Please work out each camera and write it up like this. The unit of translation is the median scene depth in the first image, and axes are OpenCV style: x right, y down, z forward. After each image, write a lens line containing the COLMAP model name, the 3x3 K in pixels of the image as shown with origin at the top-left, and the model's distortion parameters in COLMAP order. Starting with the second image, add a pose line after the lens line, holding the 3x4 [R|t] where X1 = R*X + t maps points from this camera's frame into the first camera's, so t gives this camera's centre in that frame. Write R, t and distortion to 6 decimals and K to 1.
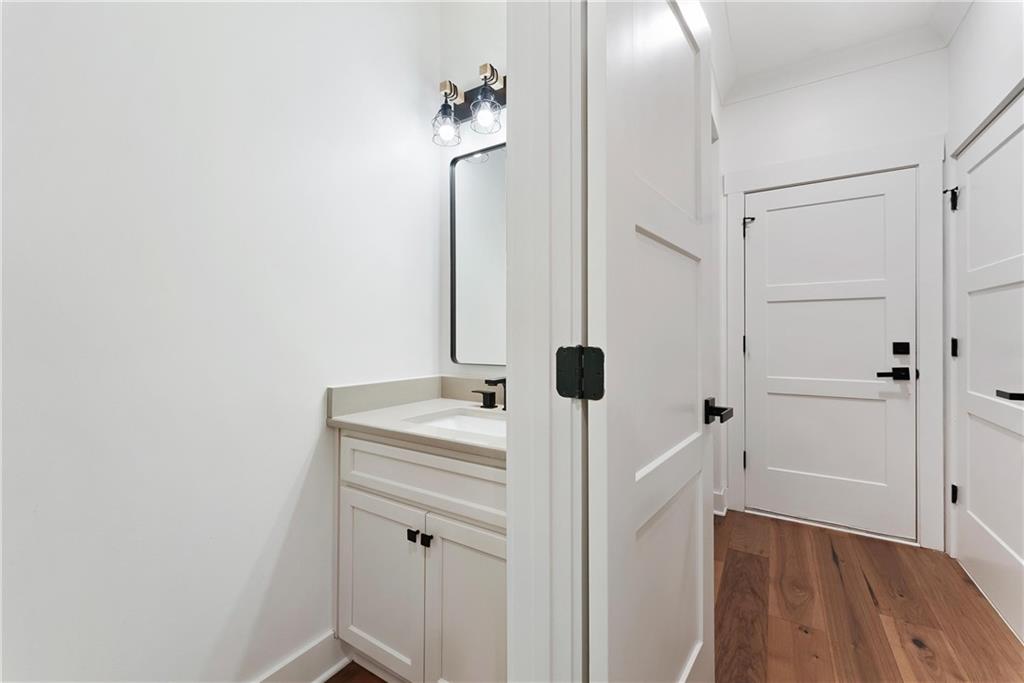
lens RADIAL K [[414.3, 0, 510.5], [0, 414.3, 334.1], [0, 0, 1]] dist [-0.000333, -0.000022]
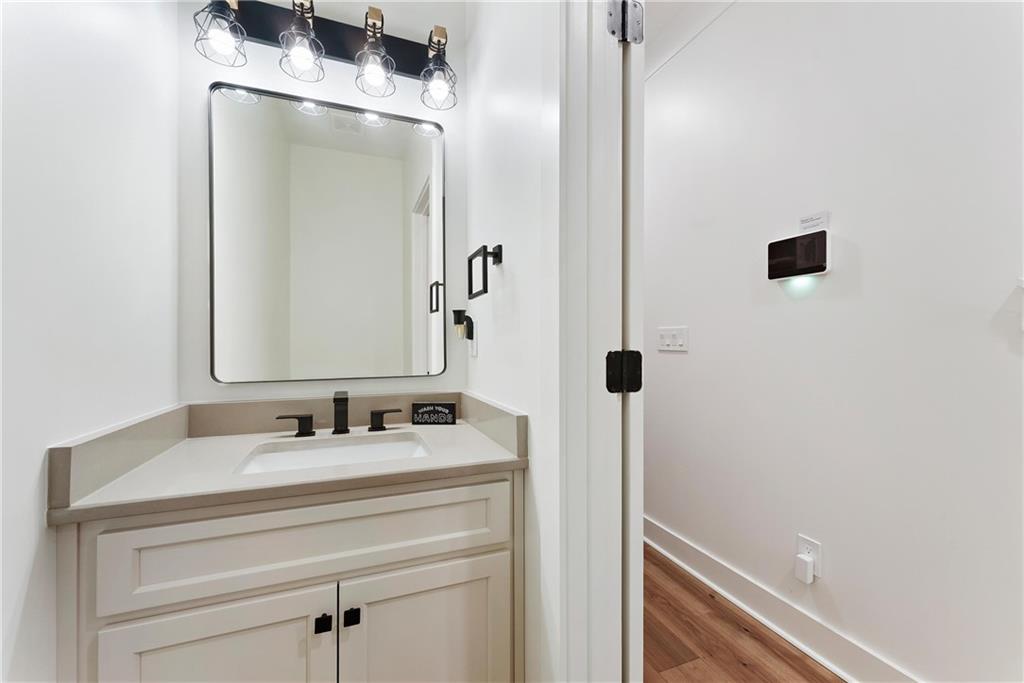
lens RADIAL K [[405.2, 0, 513.4], [0, 405.2, 346.6], [0, 0, 1]] dist [-0.008811, -0.000084]
pose [[0.583869, -0.003771, 0.811839, -0.626223], [-0.003002, 0.999972, 0.006803, 0.007062], [-0.811842, -0.006409, 0.583842, 0.350588]]
